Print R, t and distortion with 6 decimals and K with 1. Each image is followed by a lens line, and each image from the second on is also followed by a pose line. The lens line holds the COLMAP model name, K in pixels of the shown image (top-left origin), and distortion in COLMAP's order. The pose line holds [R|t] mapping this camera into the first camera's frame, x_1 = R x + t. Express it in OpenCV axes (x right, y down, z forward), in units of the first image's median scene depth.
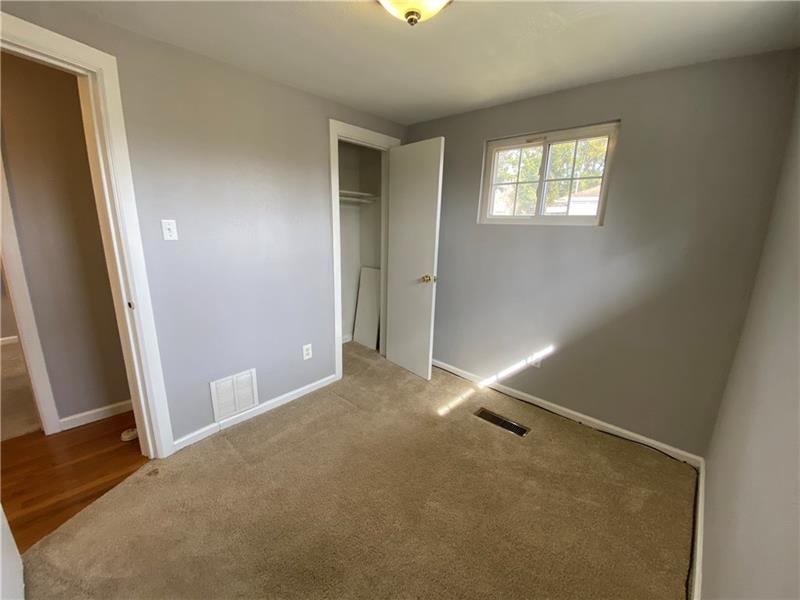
lens RADIAL K [[324.9, 0, 400.0], [0, 324.9, 300.0], [0, 0, 1]] dist [-0.000801, -0.000482]
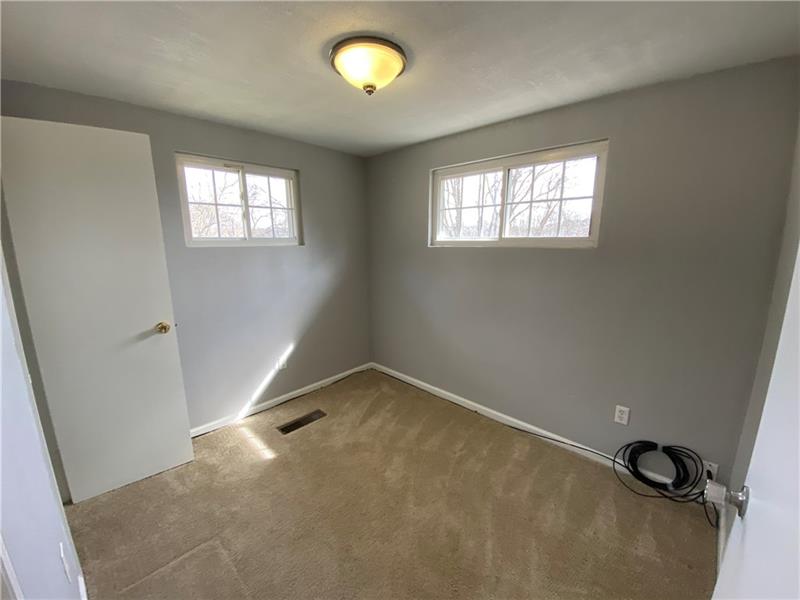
lens RADIAL K [[320.8, 0, 390.3], [0, 320.8, 301.3], [0, 0, 1]] dist [-0.000050, -0.000063]
pose [[0.018860, -0.210192, 0.977478, -0.639683], [0.240273, 0.949955, 0.199637, -0.156432], [-0.970522, 0.231097, 0.068420, 0.512564]]
